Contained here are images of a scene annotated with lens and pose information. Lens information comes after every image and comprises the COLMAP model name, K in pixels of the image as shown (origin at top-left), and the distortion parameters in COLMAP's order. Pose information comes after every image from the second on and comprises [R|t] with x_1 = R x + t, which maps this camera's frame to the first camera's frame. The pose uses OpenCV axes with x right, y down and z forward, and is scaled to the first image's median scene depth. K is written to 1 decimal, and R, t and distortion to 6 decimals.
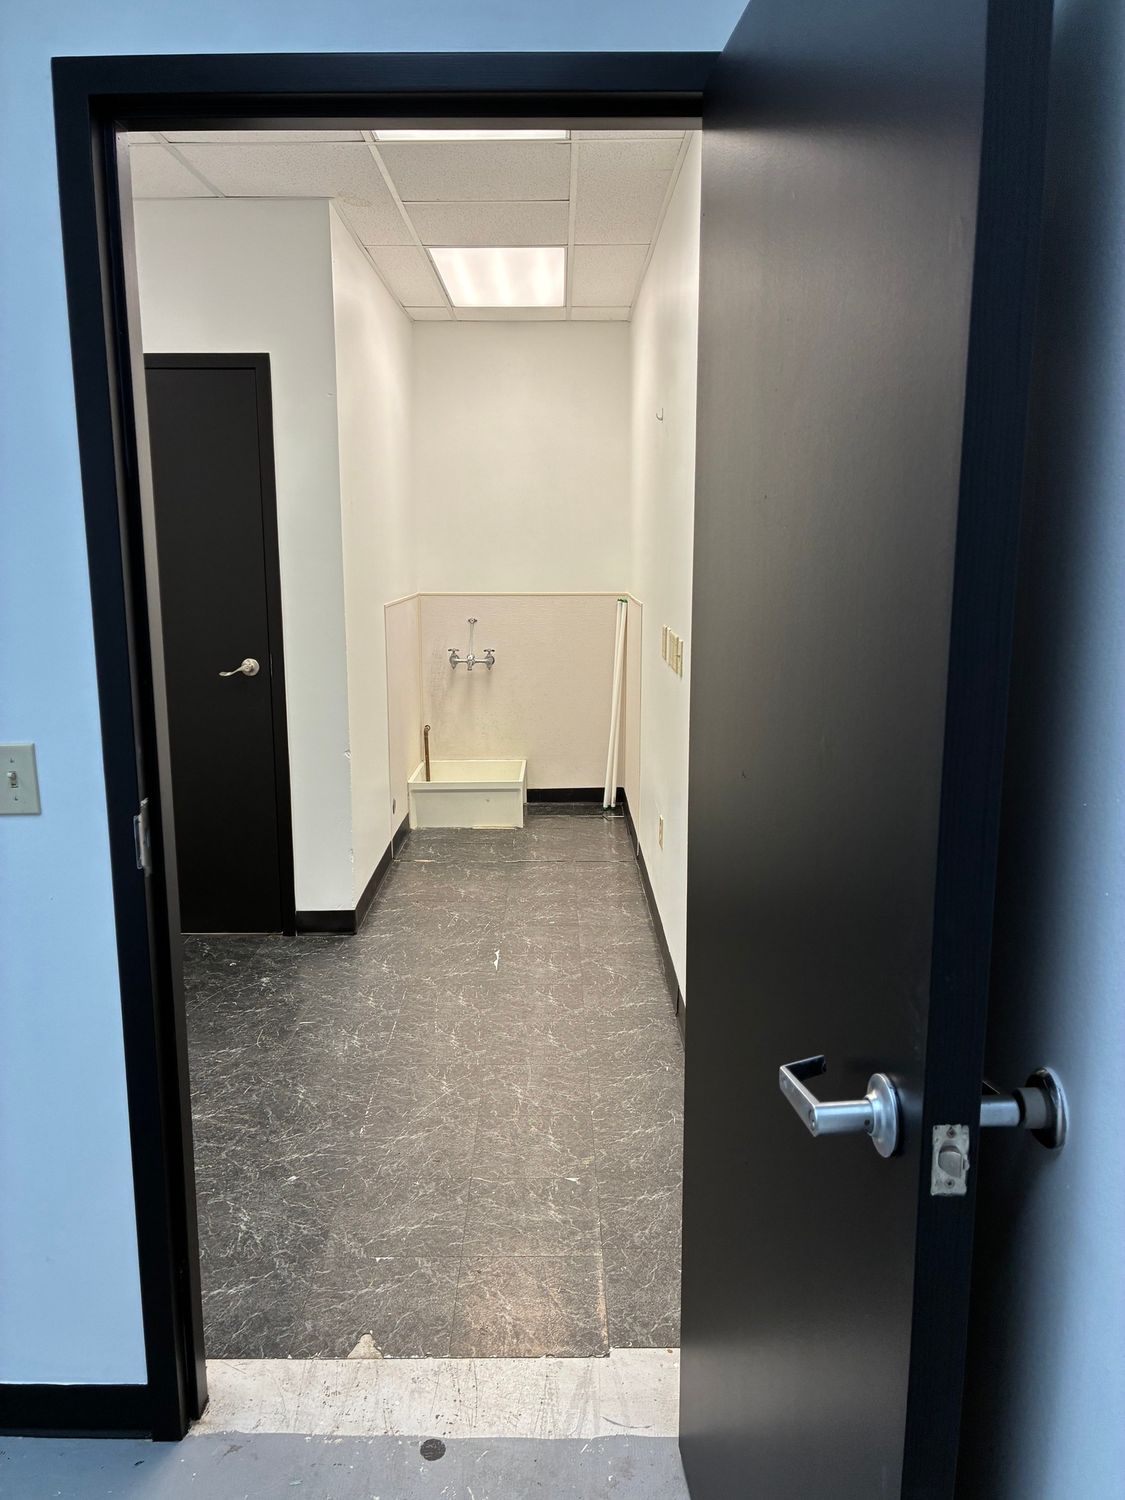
lens RADIAL K [[1128.4, 0, 559.8], [0, 1128.4, 751.2], [0, 0, 1]] dist [0.038656, -0.057294]
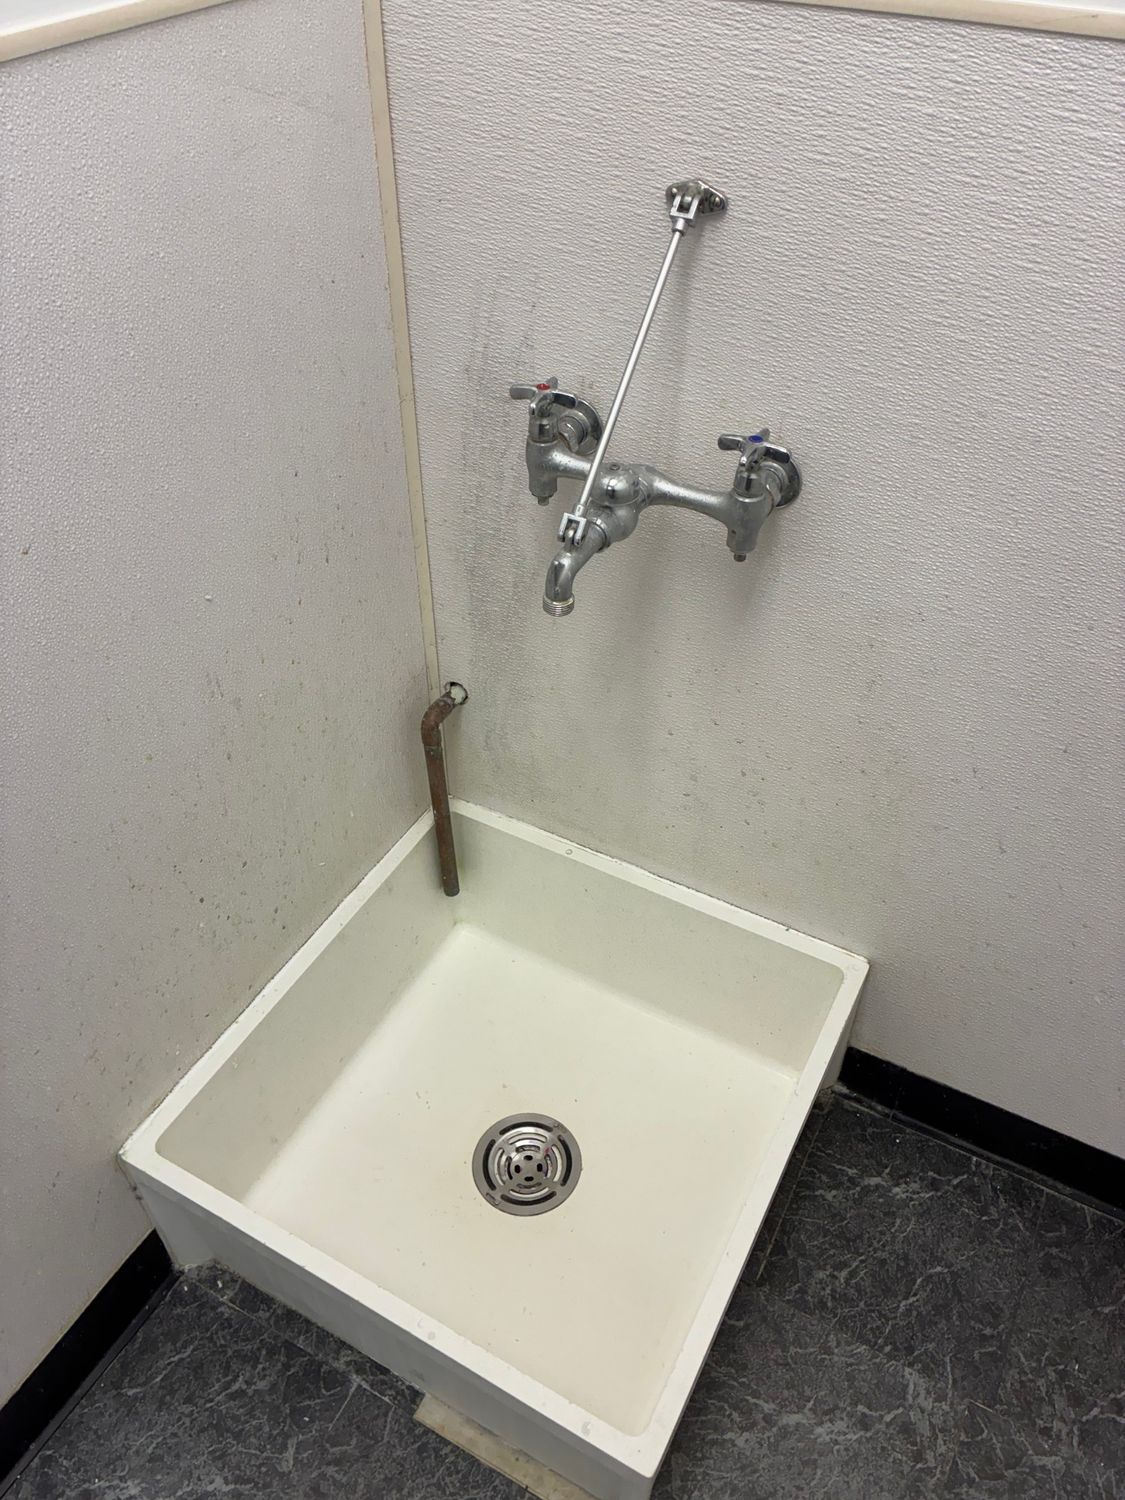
lens RADIAL K [[1128.4, 0, 563.0], [0, 1128.4, 746.2], [0, 0, 1]] dist [0.038656, -0.057294]
pose [[0.868088, 0.337891, -0.363665, -0.016337], [-0.087874, 0.825618, 0.557344, -0.137641], [0.488570, -0.451867, 0.746401, 0.851119]]
